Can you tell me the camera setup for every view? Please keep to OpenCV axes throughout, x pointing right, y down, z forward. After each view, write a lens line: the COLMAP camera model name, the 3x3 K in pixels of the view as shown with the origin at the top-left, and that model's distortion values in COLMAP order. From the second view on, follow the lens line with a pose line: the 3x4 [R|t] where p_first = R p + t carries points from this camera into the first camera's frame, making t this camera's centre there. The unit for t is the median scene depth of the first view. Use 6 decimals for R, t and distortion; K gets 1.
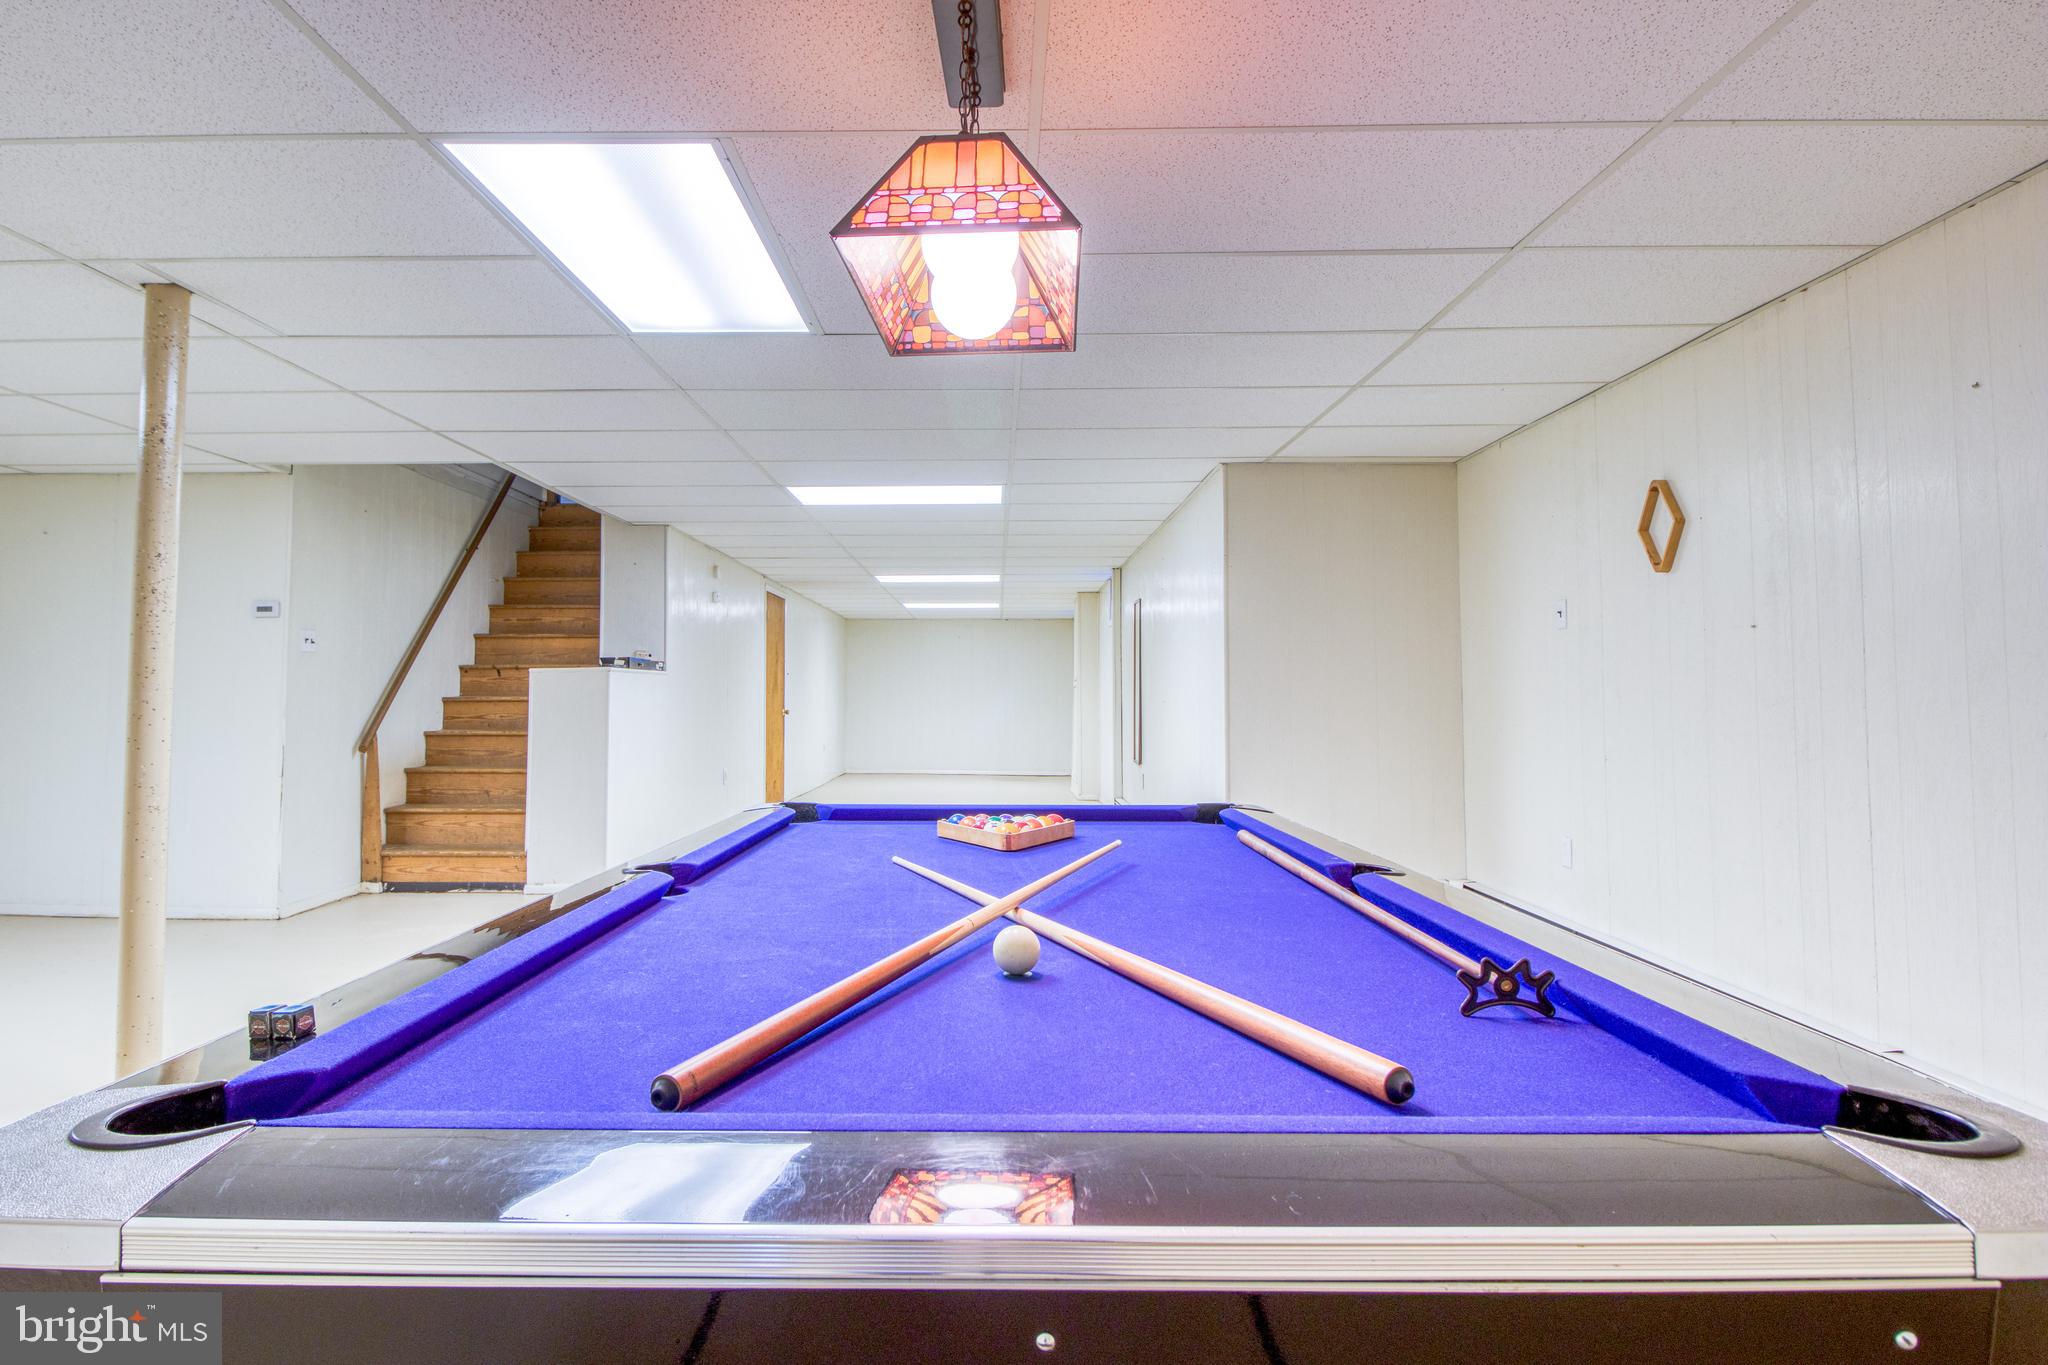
lens RADIAL K [[1103.3, 0, 1023.8], [0, 1103.3, 630.2], [0, 0, 1]] dist [0.003032, -0.013966]
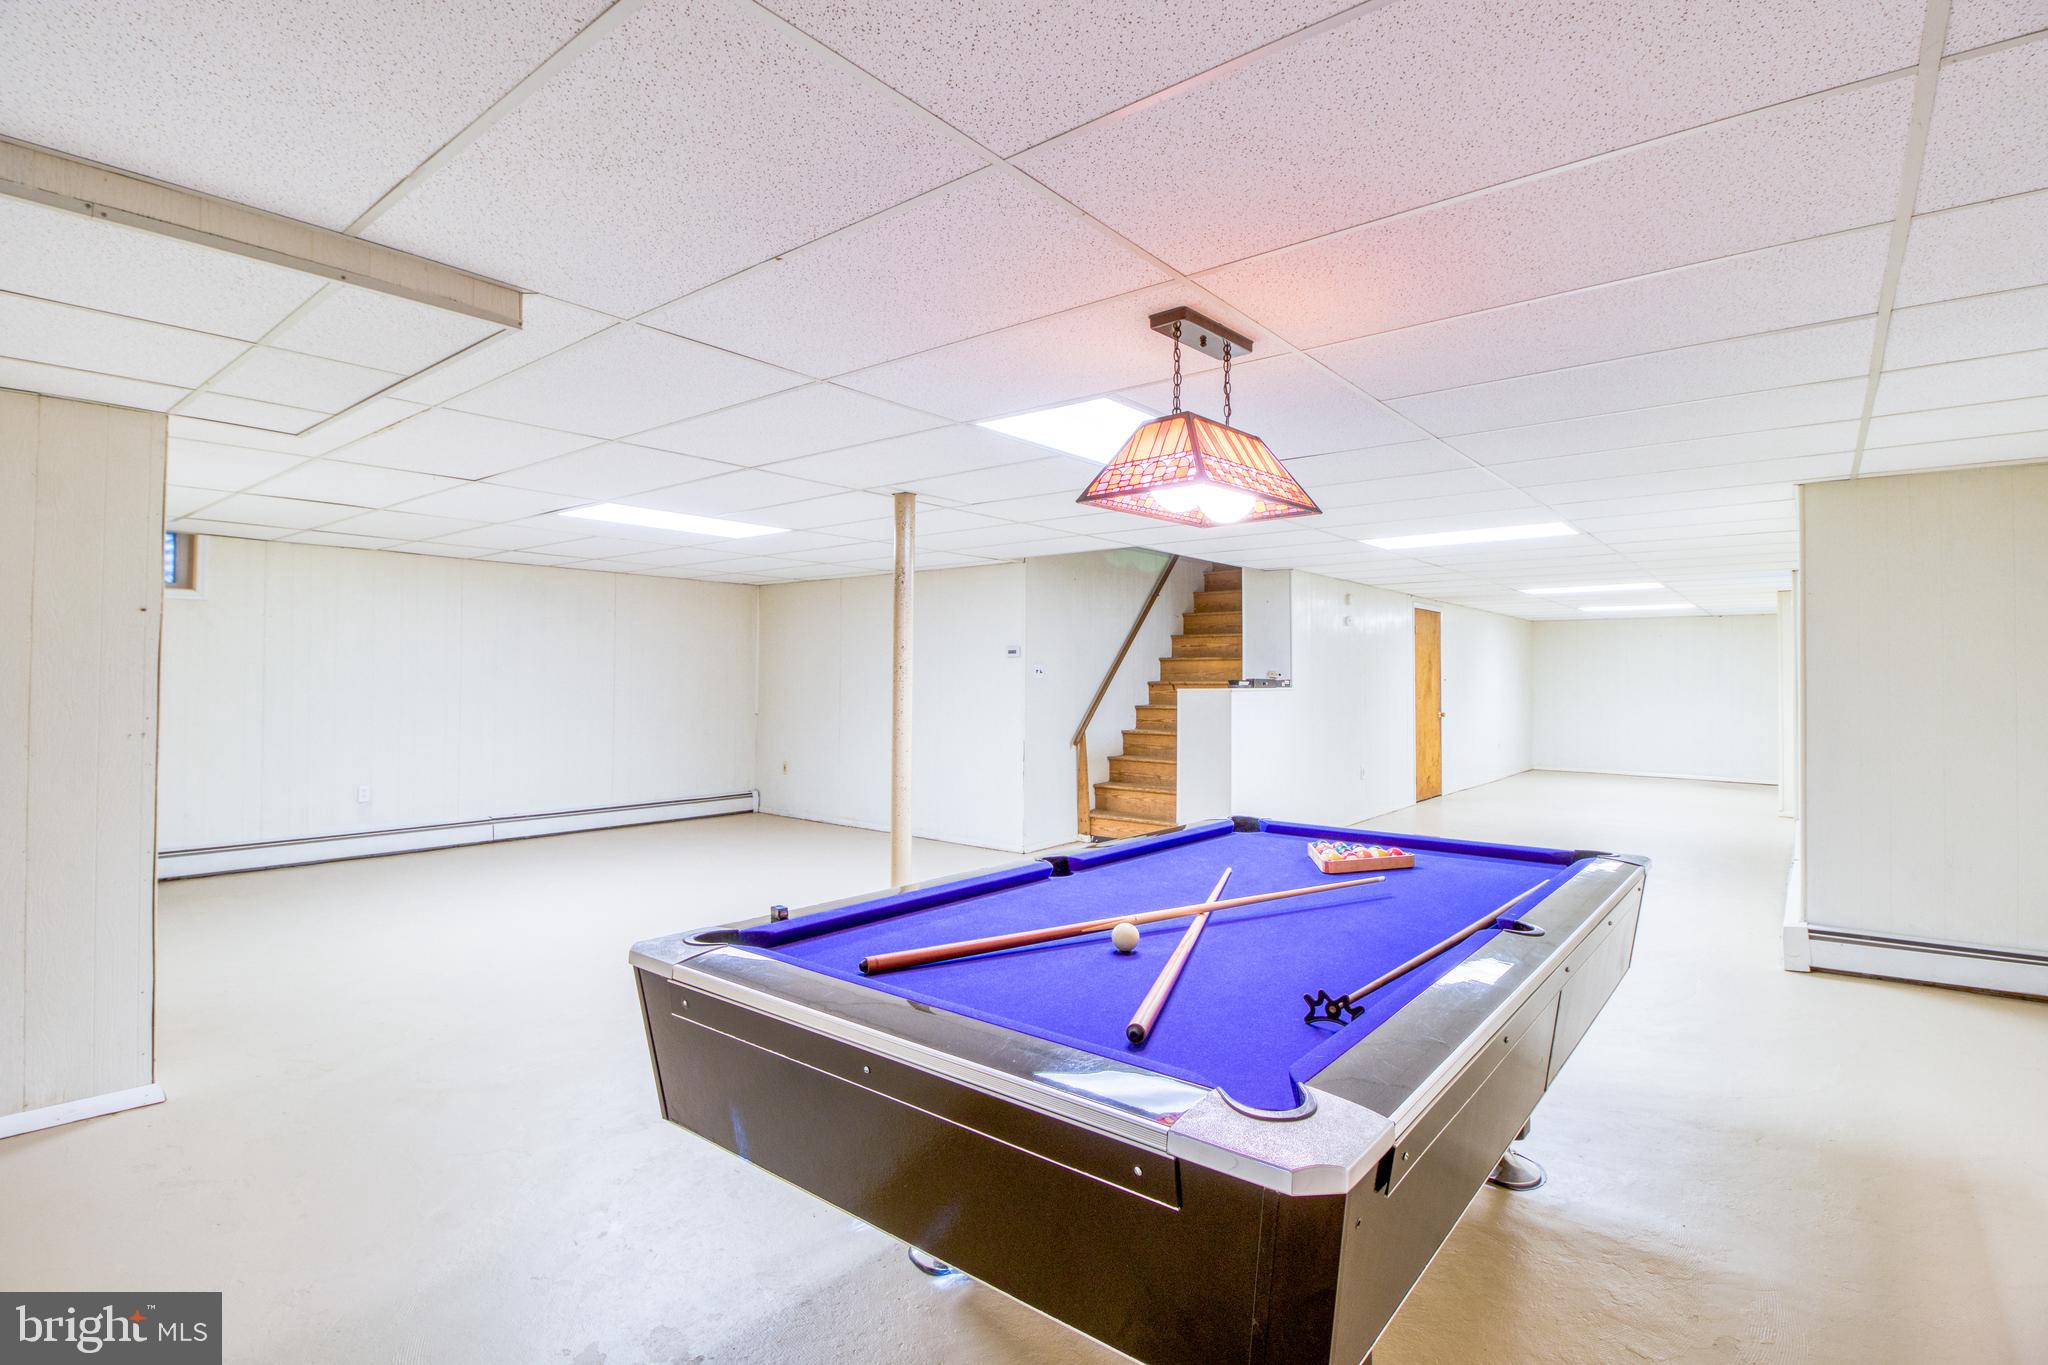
lens RADIAL K [[950.9, 0, 1031.1], [0, 950.9, 662.9], [0, 0, 1]] dist [0.000382, -0.014984]
pose [[0.798000, -0.008918, -0.602591, 0.105375], [0.025924, 0.999473, 0.019539, -0.023175], [0.602099, -0.031214, 0.797811, -0.034915]]
